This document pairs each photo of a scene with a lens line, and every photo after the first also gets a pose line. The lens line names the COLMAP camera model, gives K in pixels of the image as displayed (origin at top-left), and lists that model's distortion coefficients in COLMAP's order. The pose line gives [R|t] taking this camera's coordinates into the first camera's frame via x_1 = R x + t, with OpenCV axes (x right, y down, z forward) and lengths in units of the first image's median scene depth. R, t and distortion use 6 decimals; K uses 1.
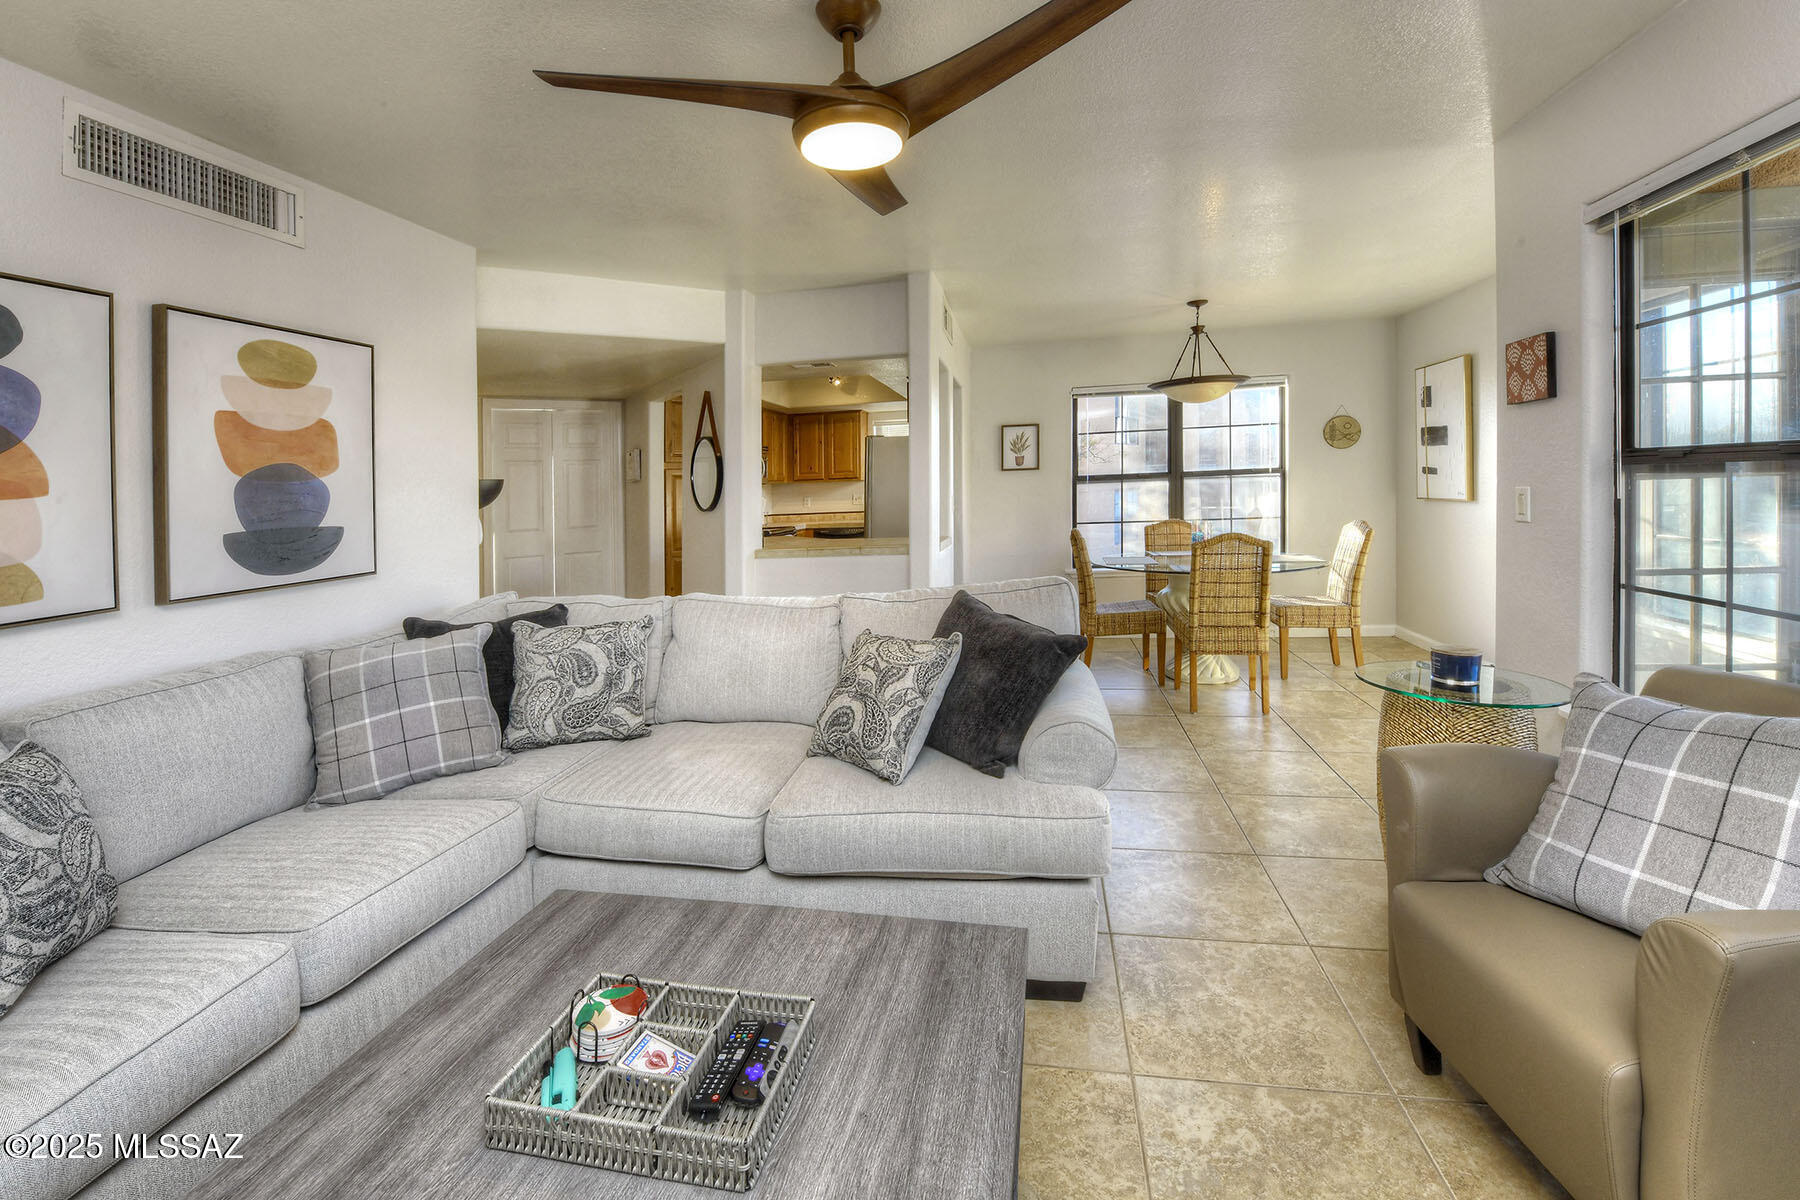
lens RADIAL K [[701.0, 0, 898.9], [0, 701.0, 571.0], [0, 0, 1]] dist [-0.000144, -0.000053]
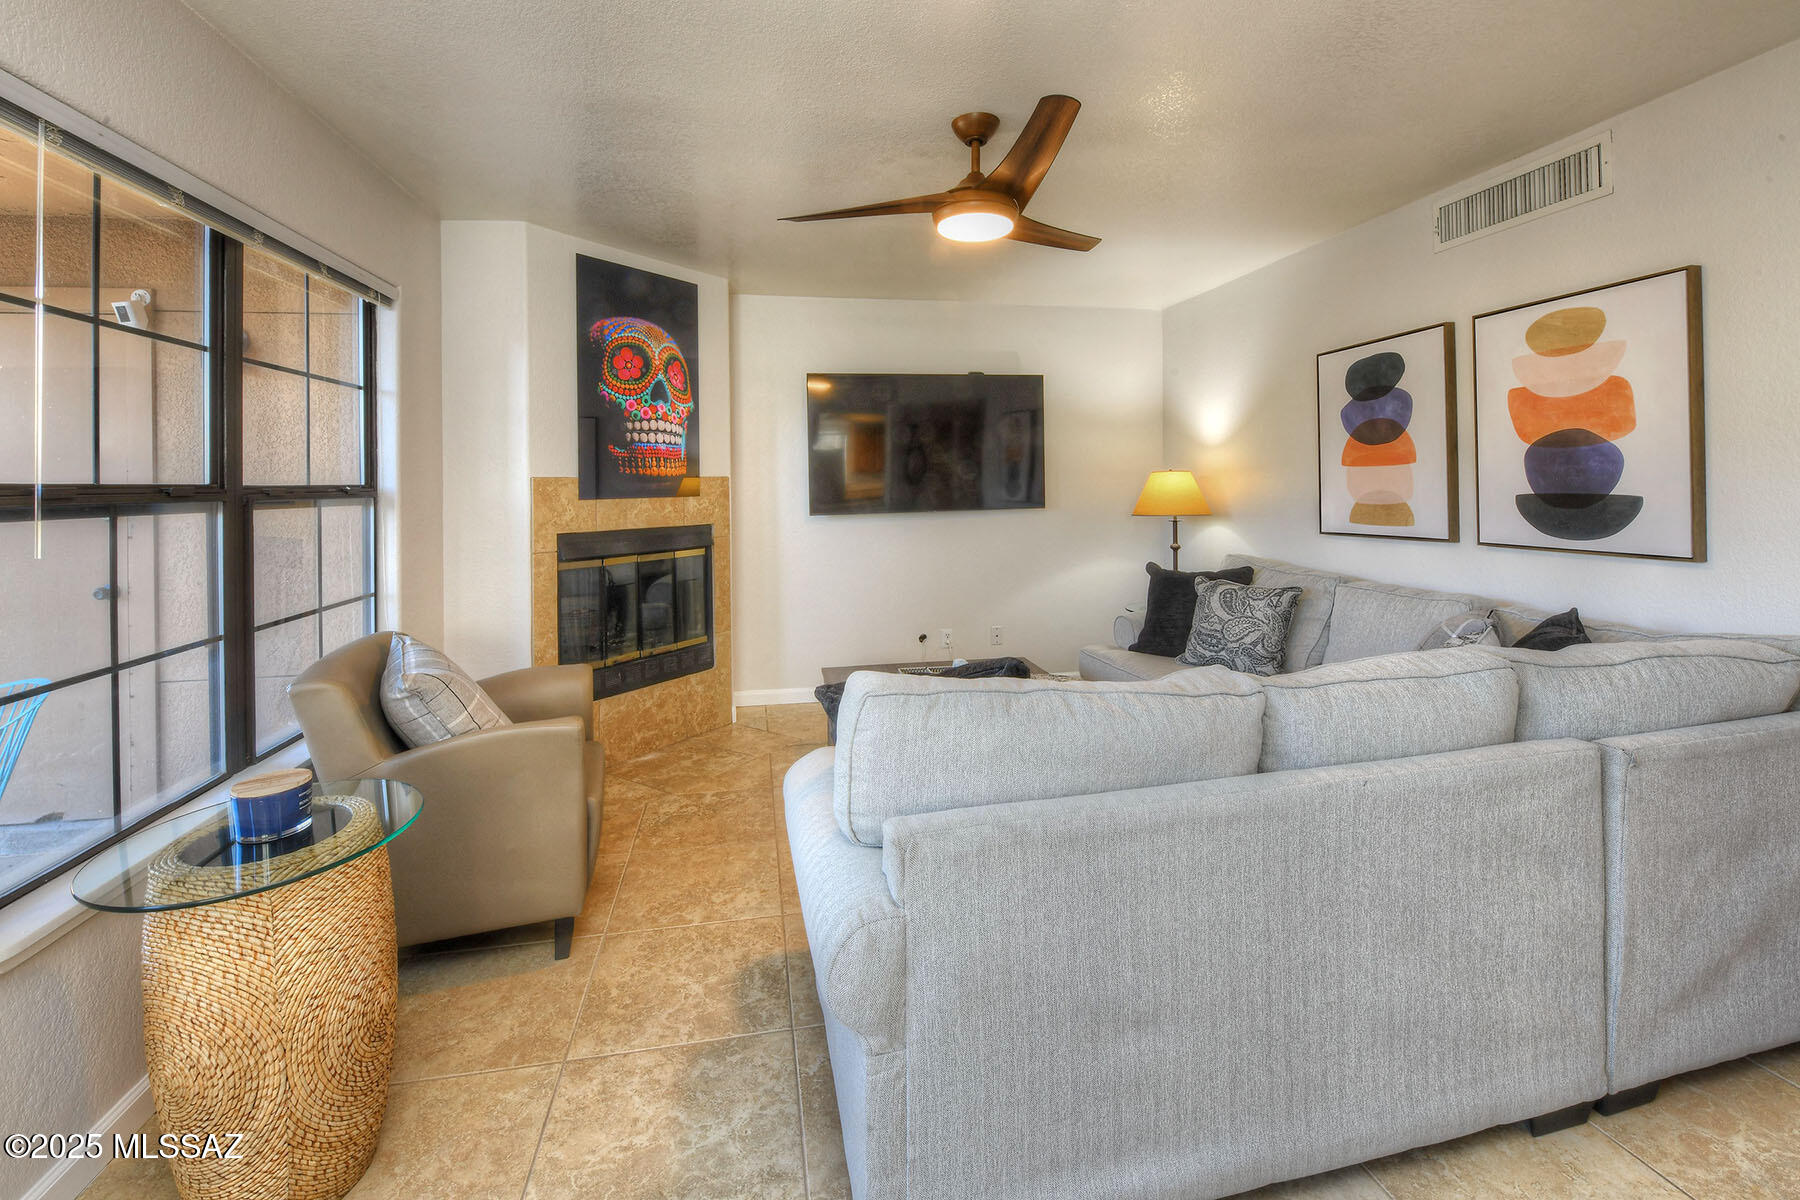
lens RADIAL K [[815.6, 0, 900.0], [0, 815.6, 600.0], [0, 0, 1]] dist [0.000628, 0.000040]
pose [[-0.922319, 0.105019, -0.371885, 0.505940], [0.001768, 0.963500, 0.267702, -0.245799], [0.386425, 0.246249, -0.888840, 1.831496]]
